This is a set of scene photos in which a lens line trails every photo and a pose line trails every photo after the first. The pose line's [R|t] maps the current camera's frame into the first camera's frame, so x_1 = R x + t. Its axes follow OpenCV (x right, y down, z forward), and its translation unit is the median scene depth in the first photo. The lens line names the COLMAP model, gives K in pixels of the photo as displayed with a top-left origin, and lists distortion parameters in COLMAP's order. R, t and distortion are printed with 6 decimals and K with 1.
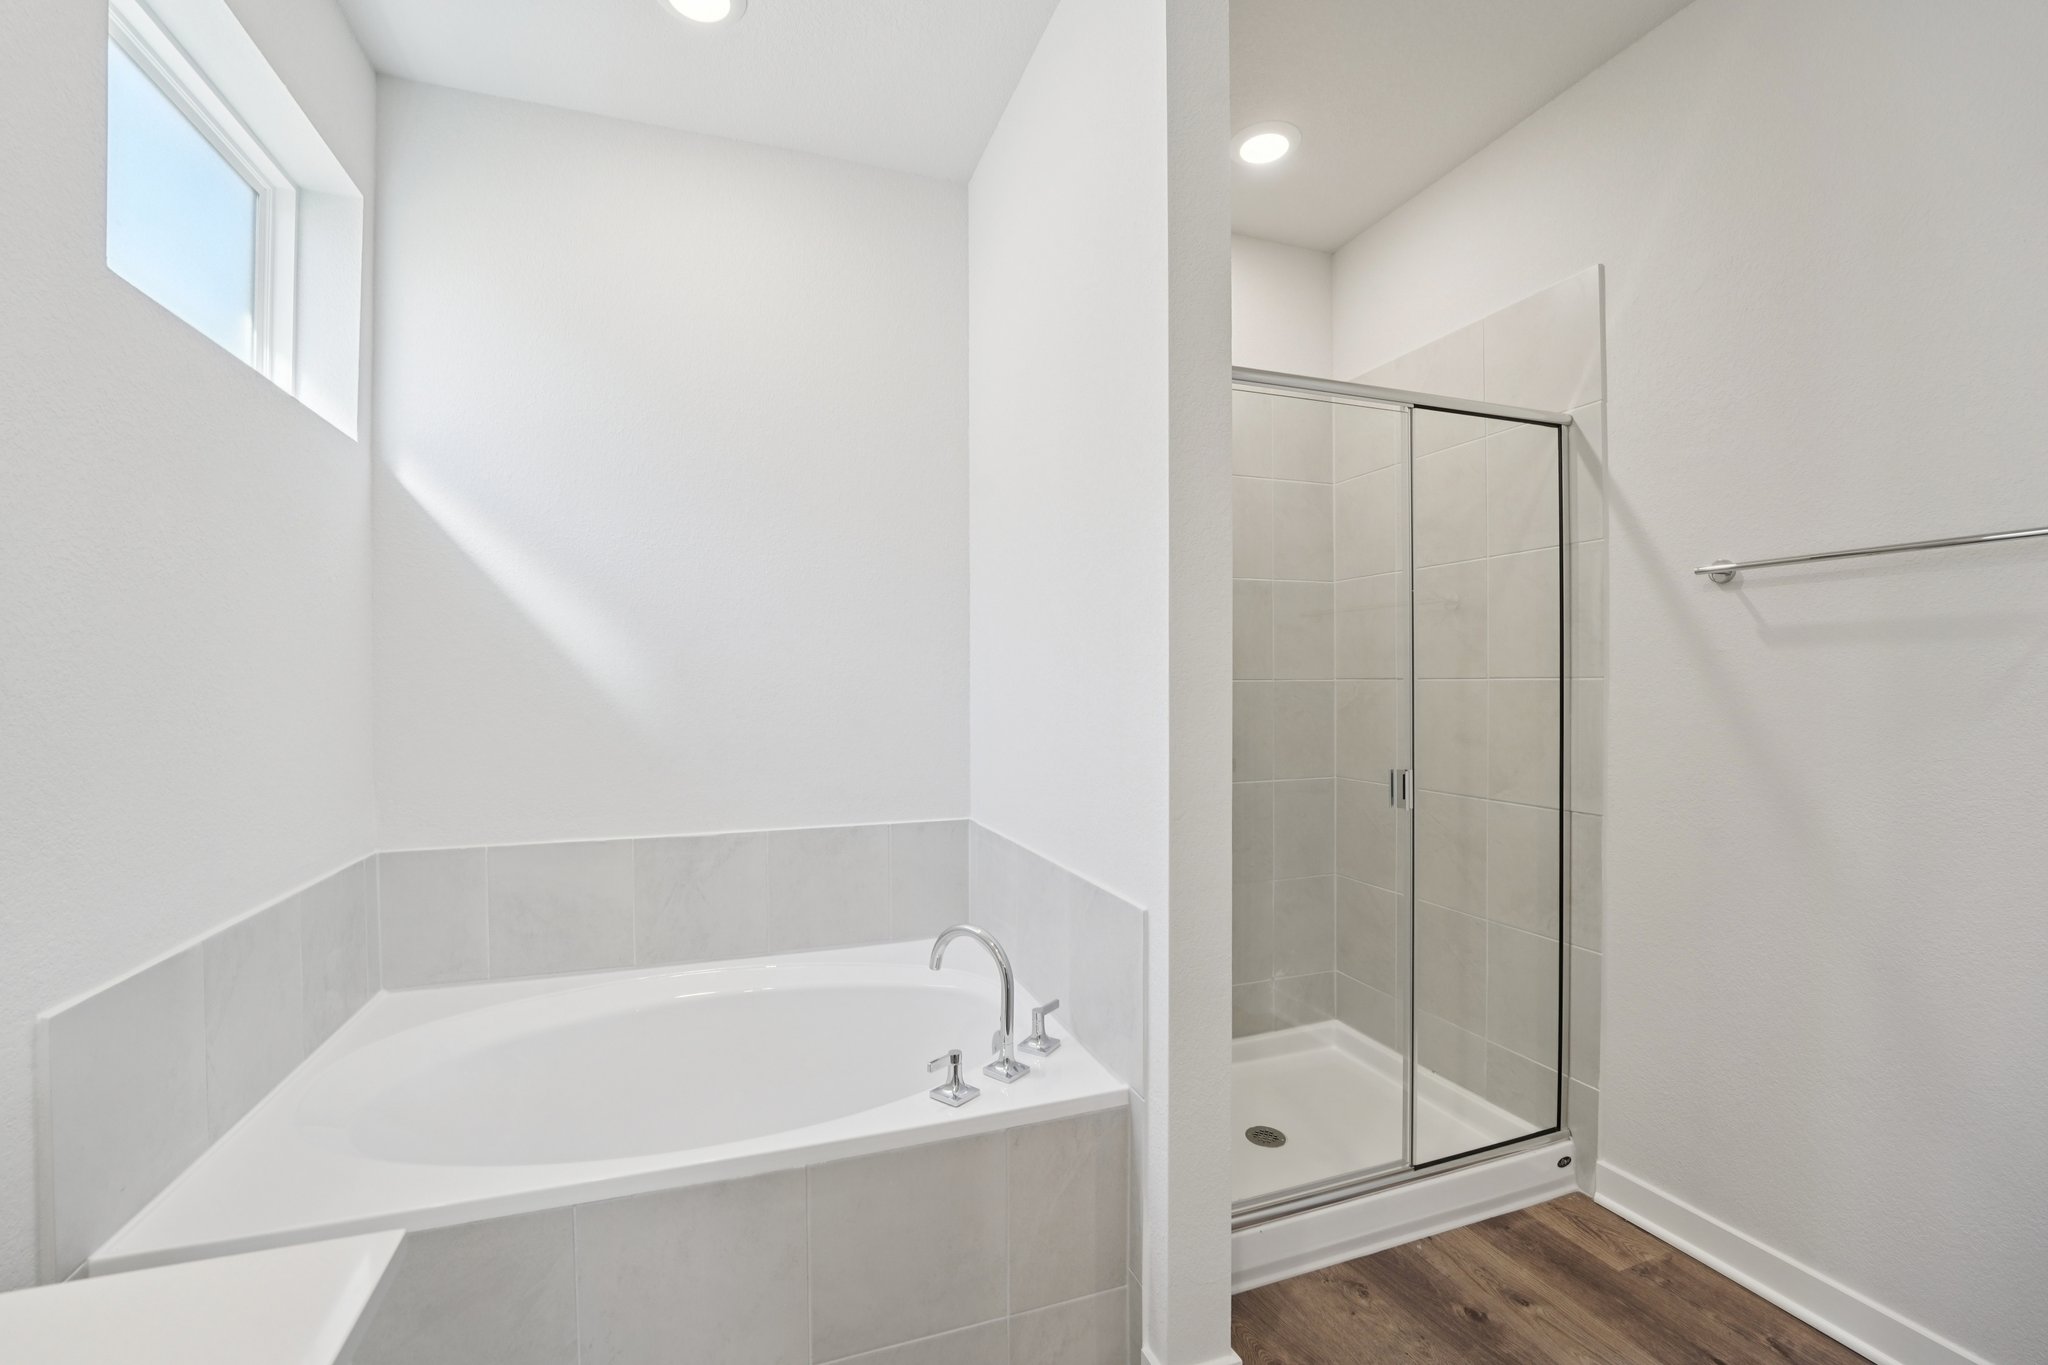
lens RADIAL K [[854.3, 0, 1014.0], [0, 854.3, 682.2], [0, 0, 1]] dist [-0.041351, 0.008511]
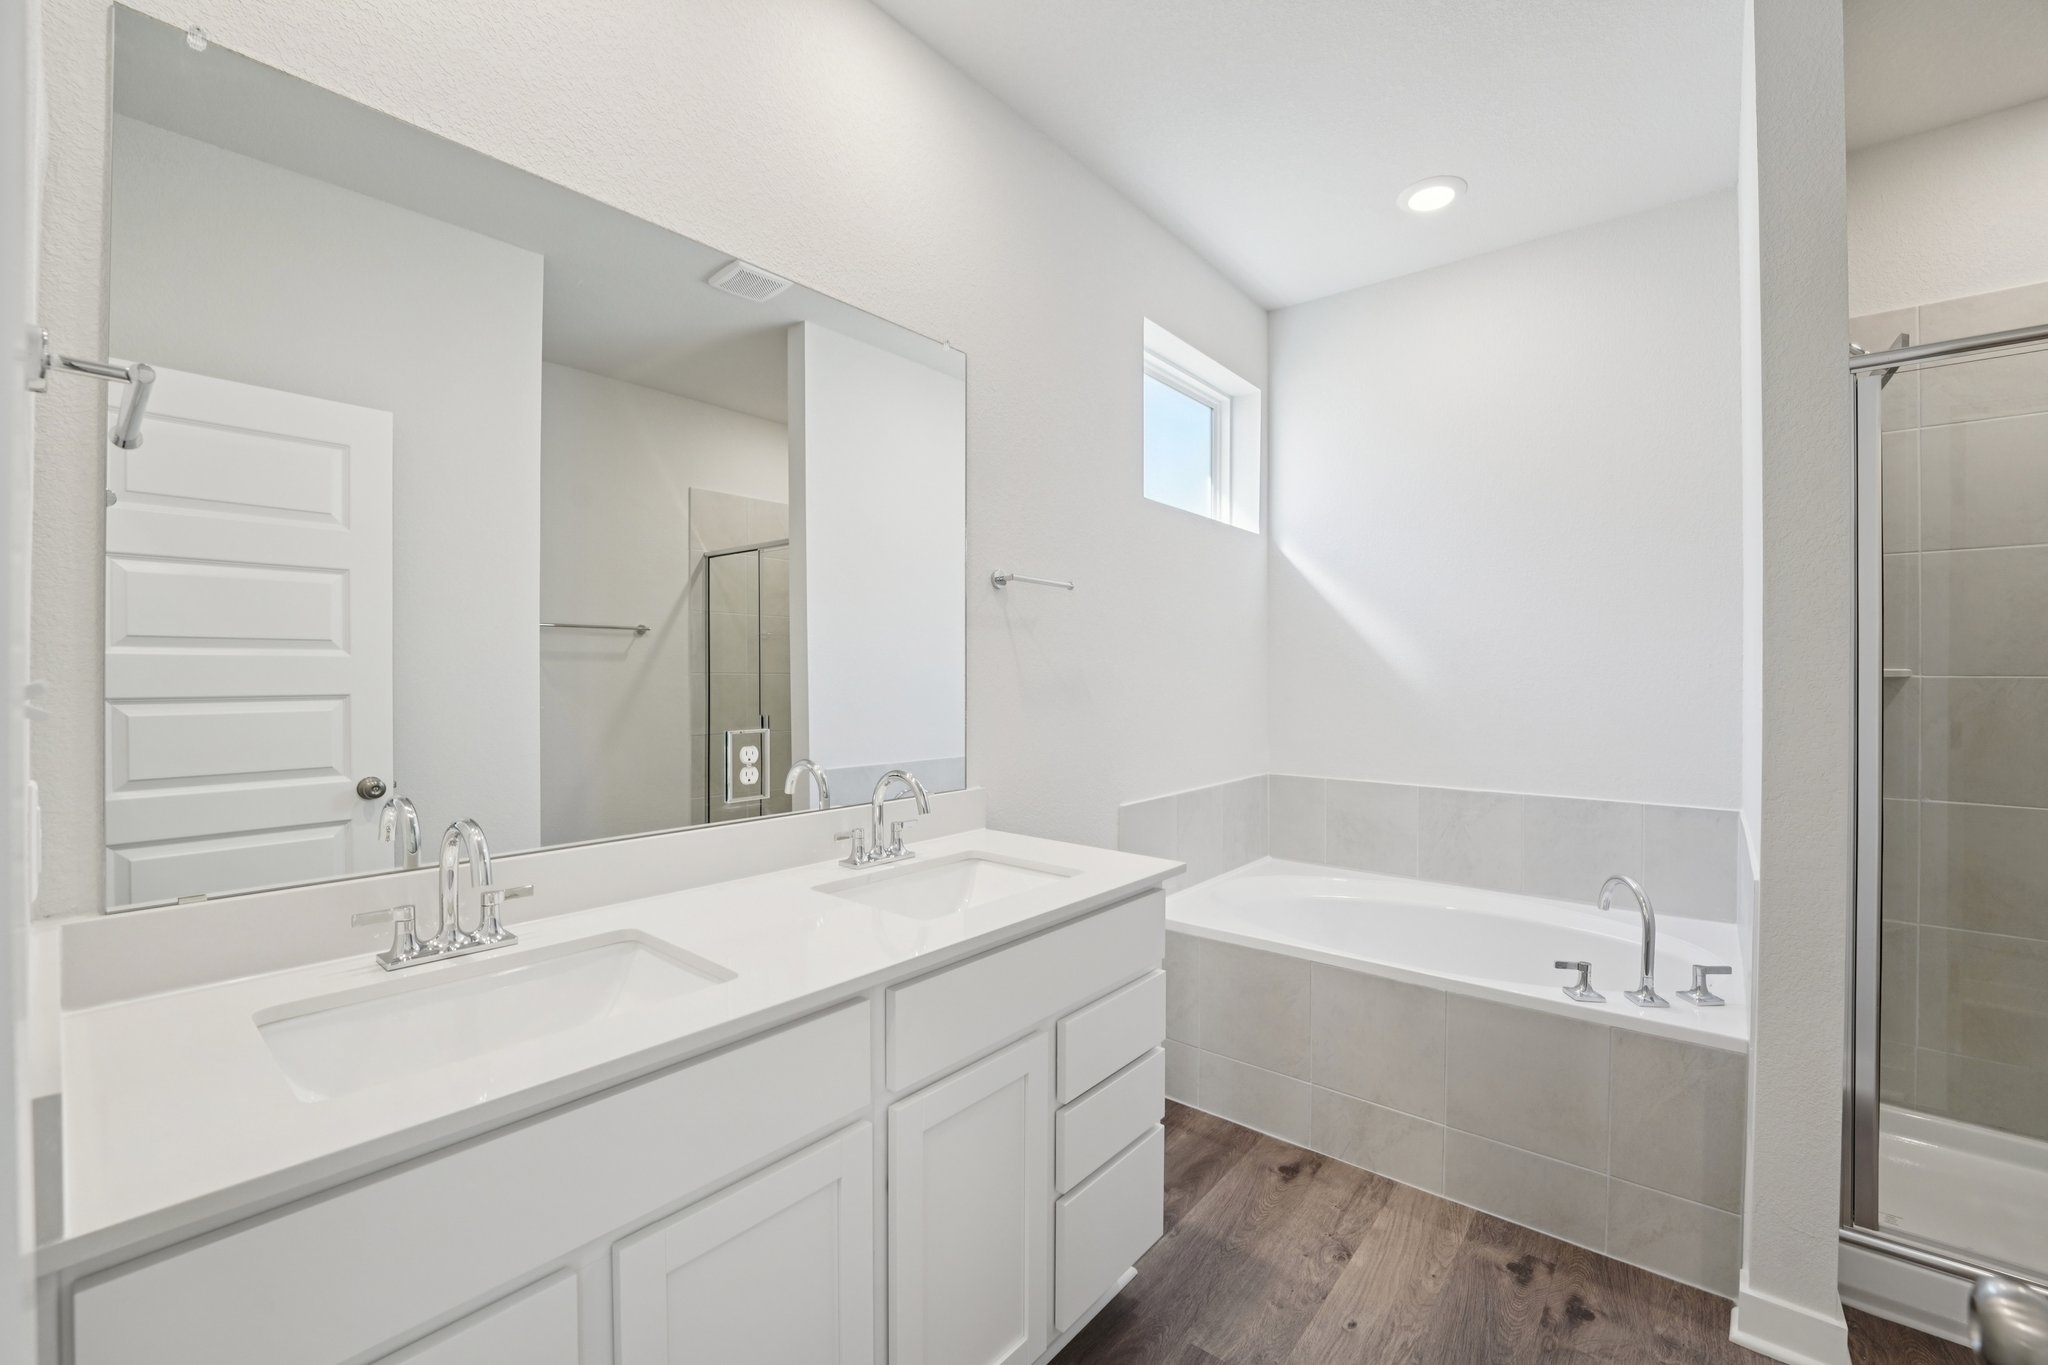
lens RADIAL K [[854.3, 0, 1014.0], [0, 854.3, 682.2], [0, 0, 1]] dist [-0.041351, 0.008511]
pose [[0.501141, 0.014982, -0.865236, 0.501369], [-0.005186, 0.999884, 0.014310, -0.004980], [0.865350, -0.002684, 0.501161, -0.333802]]
